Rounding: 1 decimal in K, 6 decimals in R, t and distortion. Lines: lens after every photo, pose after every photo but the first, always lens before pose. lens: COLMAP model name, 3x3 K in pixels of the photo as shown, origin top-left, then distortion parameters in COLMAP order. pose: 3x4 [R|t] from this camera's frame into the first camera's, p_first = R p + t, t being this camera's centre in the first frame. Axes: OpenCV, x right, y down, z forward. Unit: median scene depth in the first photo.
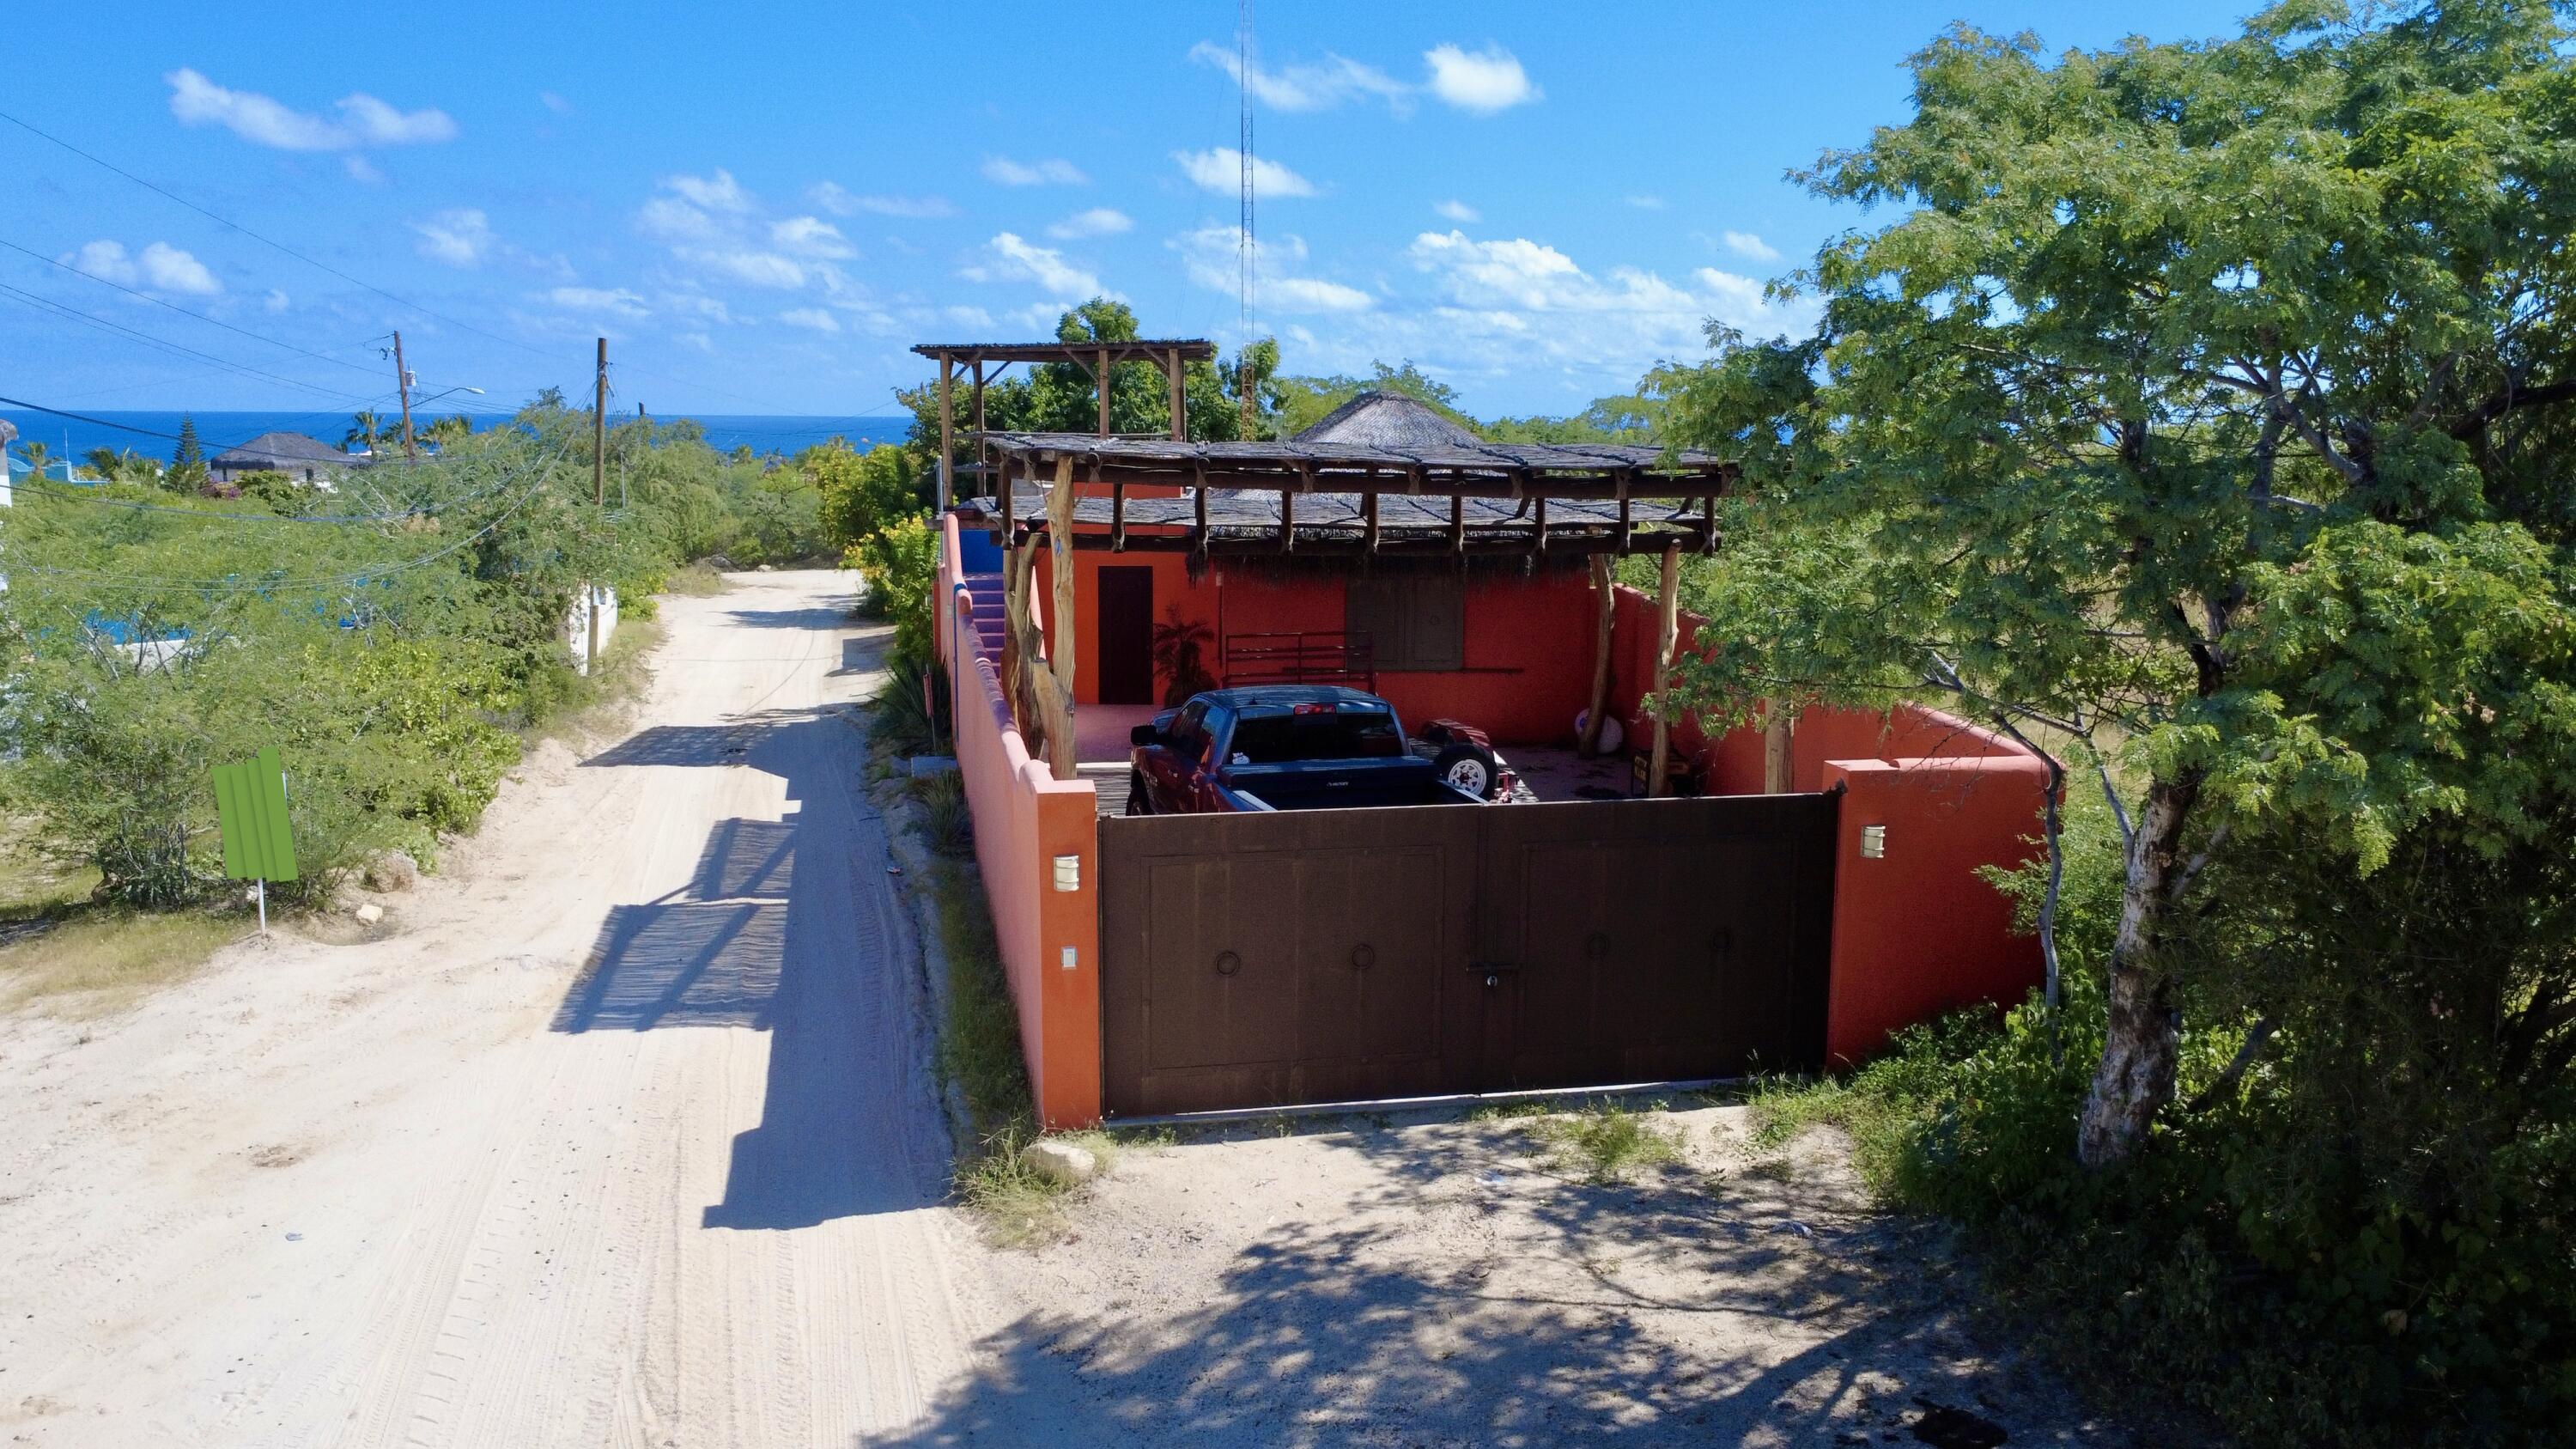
lens RADIAL K [[1939.5, 0, 1288.0], [0, 1939.5, 724.5], [0, 0, 1]] dist [0.005996, -0.004271]
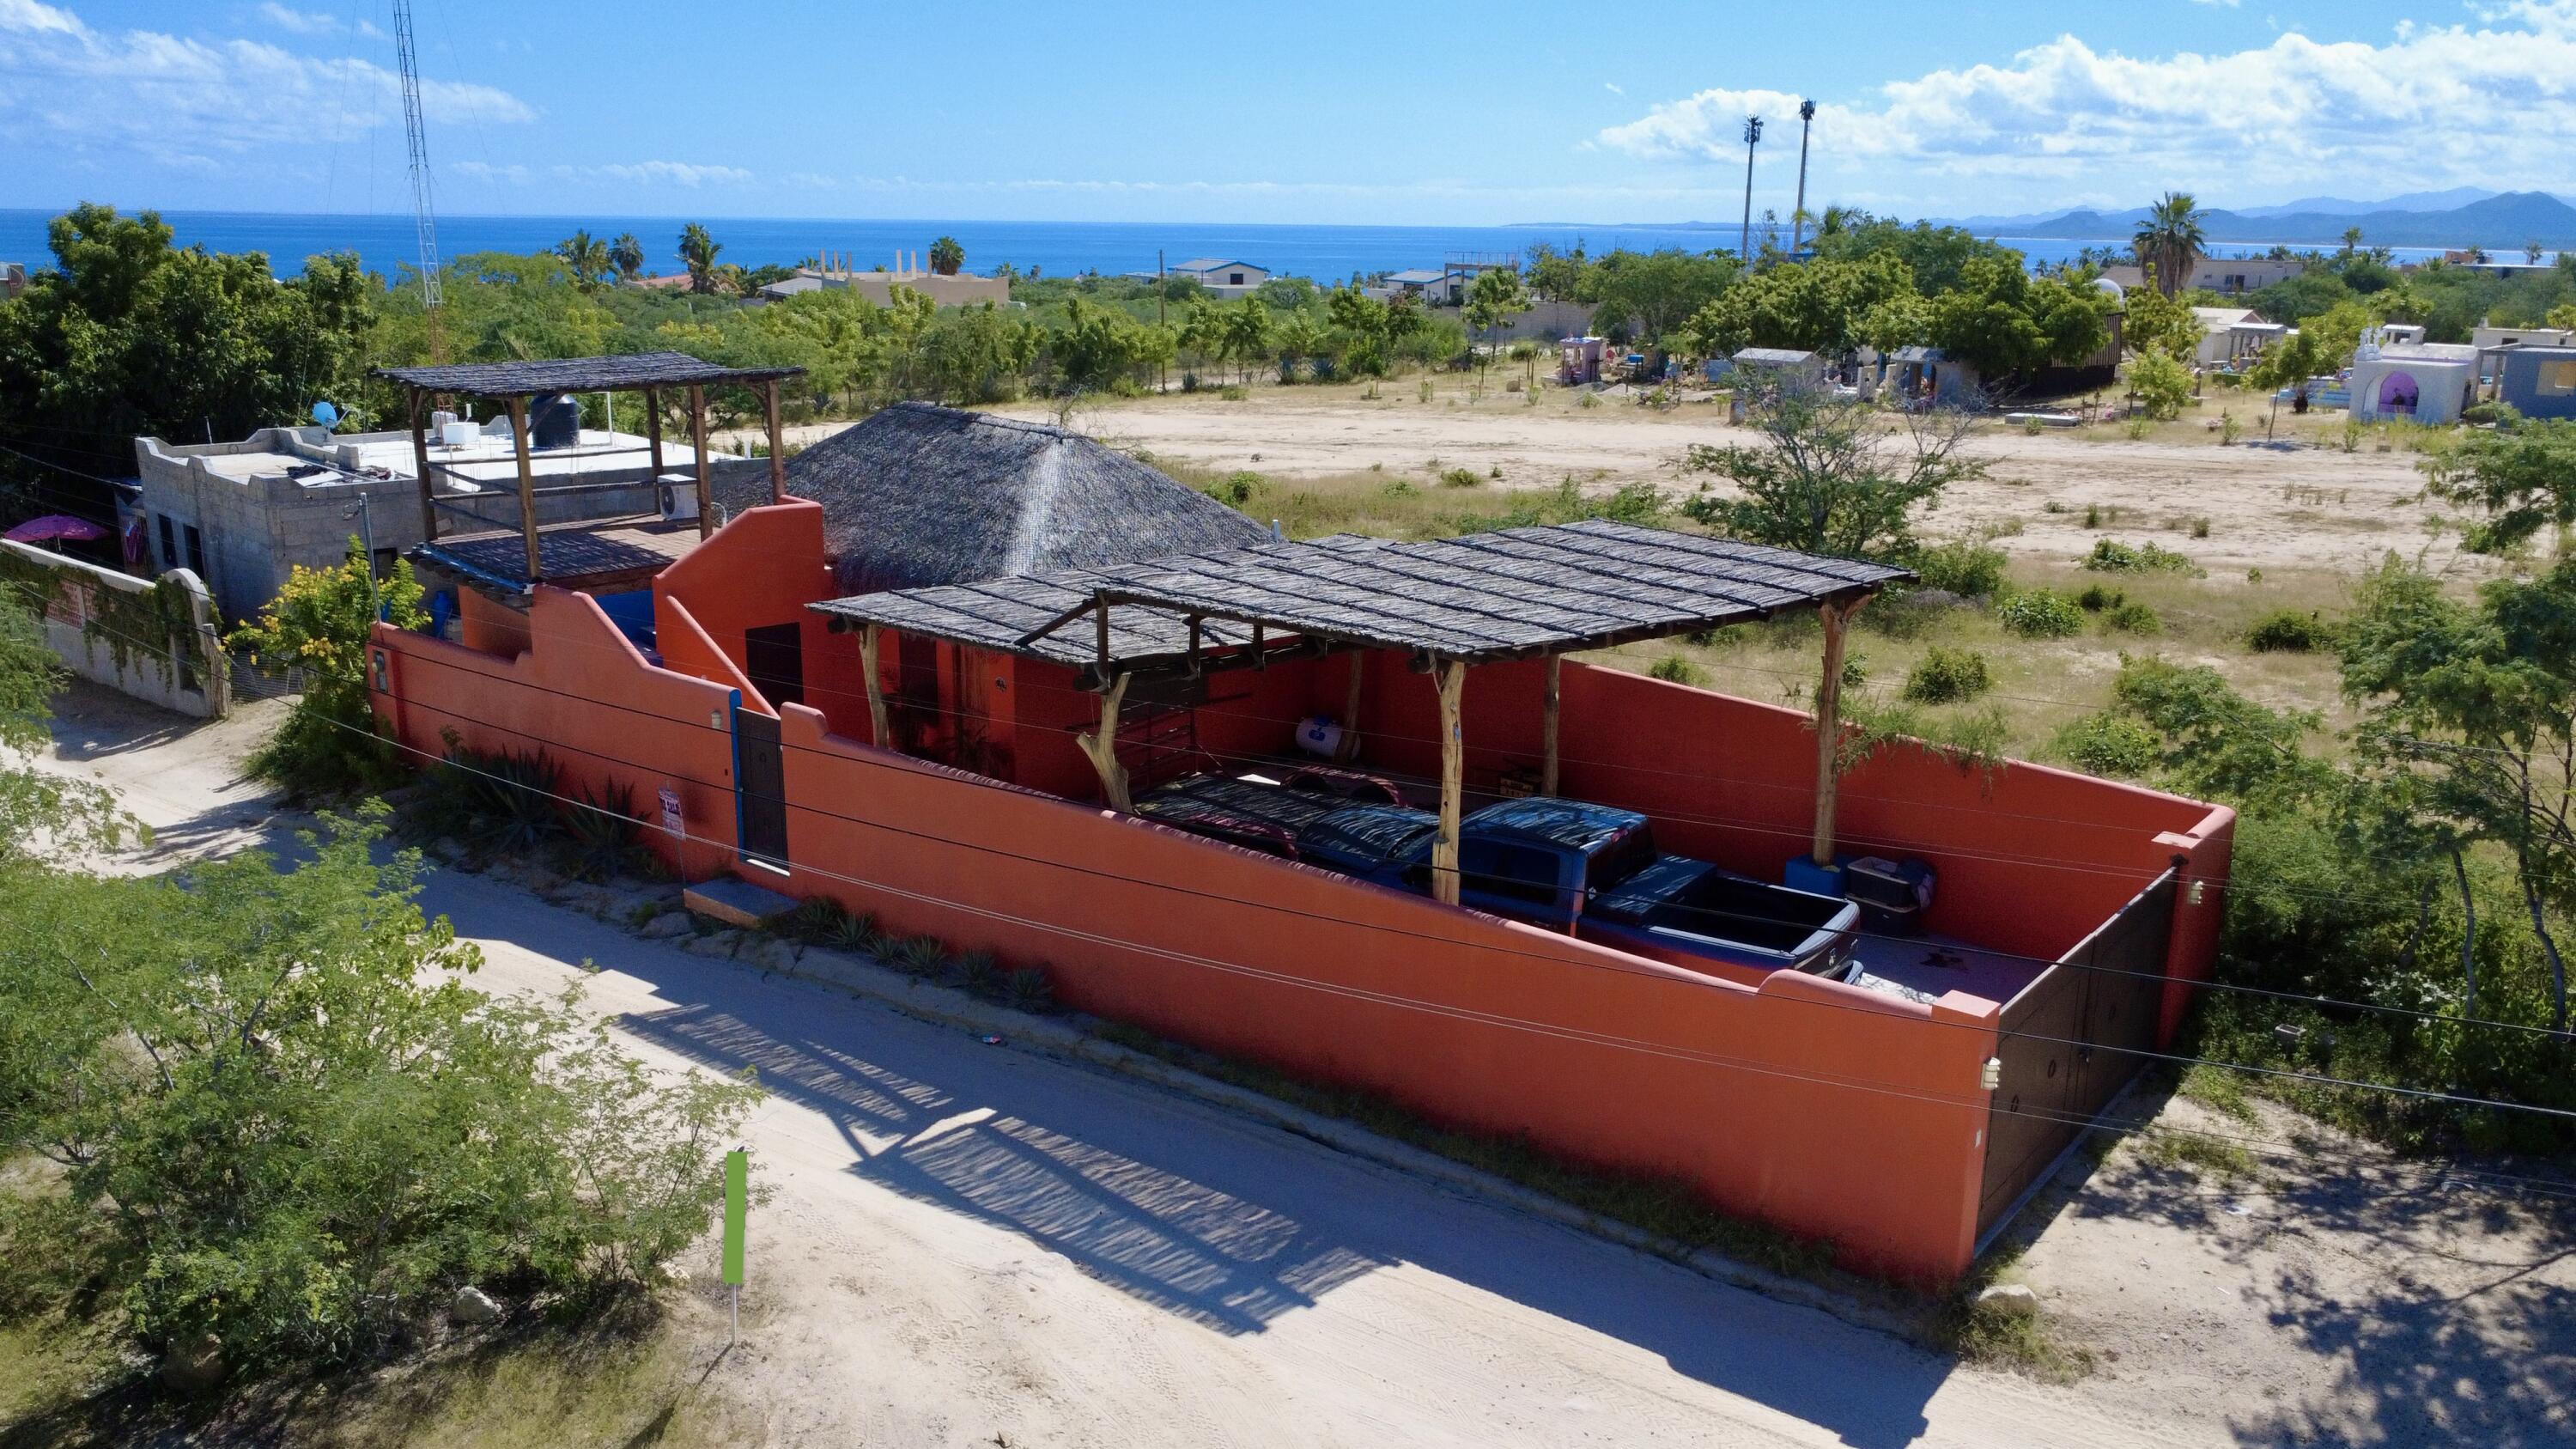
lens RADIAL K [[1939.5, 0, 1288.0], [0, 1939.5, 724.5], [0, 0, 1]] dist [0.005996, -0.004271]
pose [[0.784811, -0.154872, 0.600072, -1.174488], [0.098055, 0.987106, 0.126518, -0.339346], [-0.611928, -0.040453, 0.789878, 0.330511]]
